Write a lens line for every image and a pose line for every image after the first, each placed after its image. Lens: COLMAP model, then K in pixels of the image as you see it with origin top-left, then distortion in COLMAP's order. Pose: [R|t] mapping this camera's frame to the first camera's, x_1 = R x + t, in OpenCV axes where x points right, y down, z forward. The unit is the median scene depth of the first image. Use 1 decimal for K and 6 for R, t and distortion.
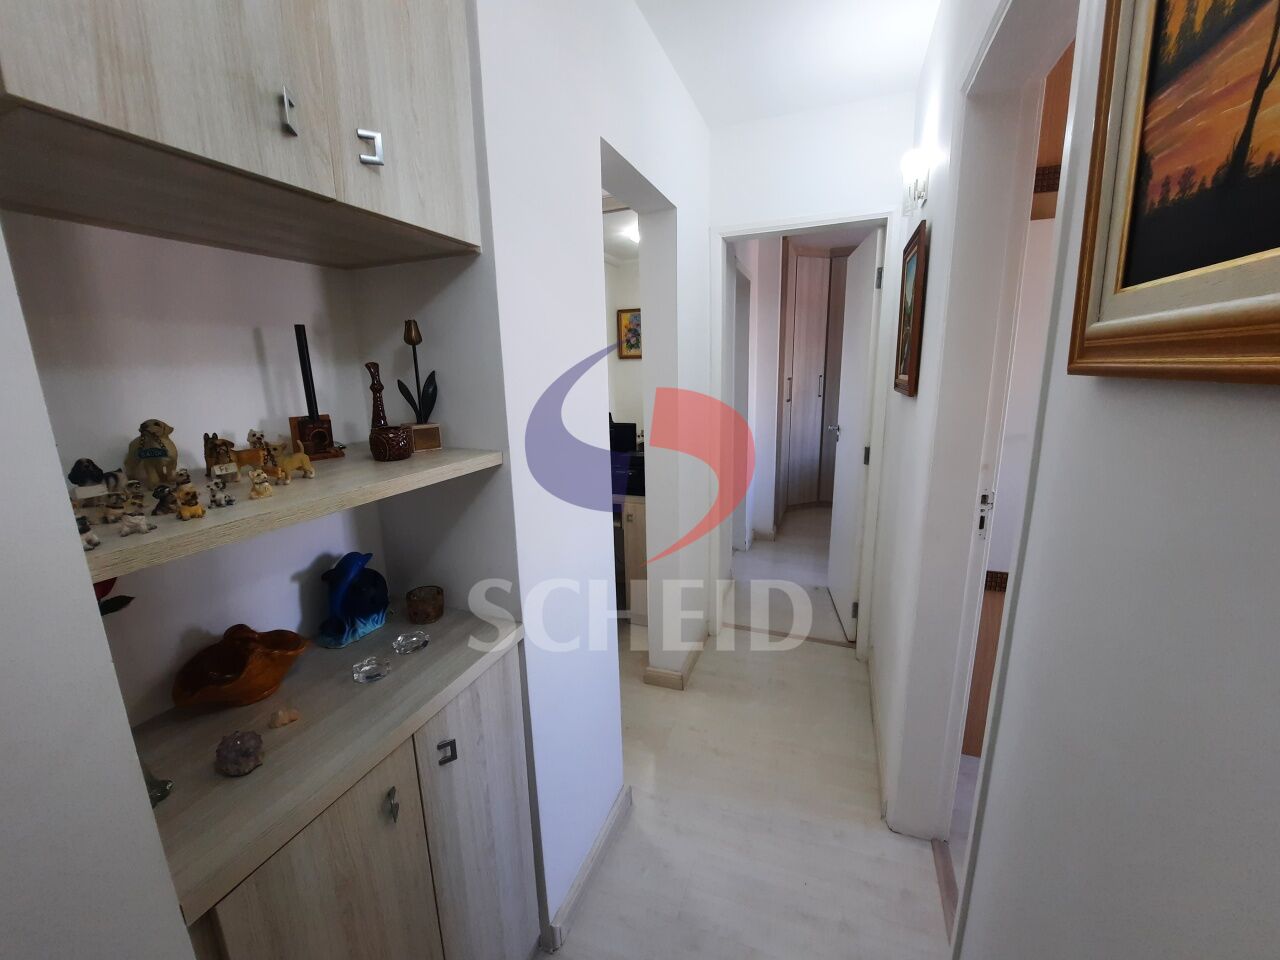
lens RADIAL K [[509.2, 0, 639.4], [0, 509.2, 474.9], [0, 0, 1]] dist [-0.014229, -0.000249]
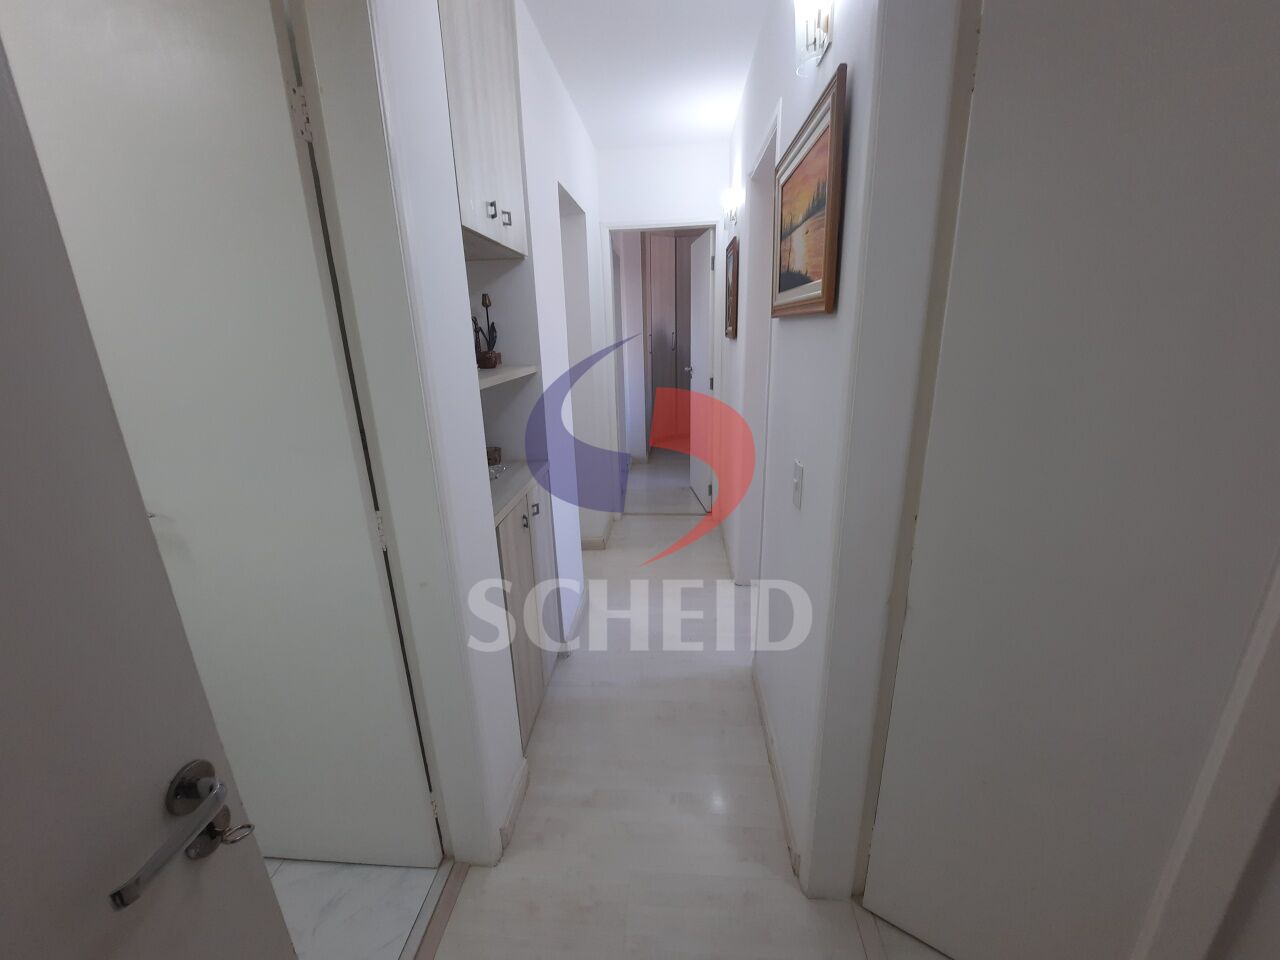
lens RADIAL K [[509.2, 0, 642.6], [0, 509.2, 478.6], [0, 0, 1]] dist [-0.014229, -0.000249]
pose [[0.955965, -0.087789, 0.280043, -0.290997], [0.066821, 0.994258, 0.083581, 0.152671], [-0.285773, -0.061188, 0.956342, -0.599550]]
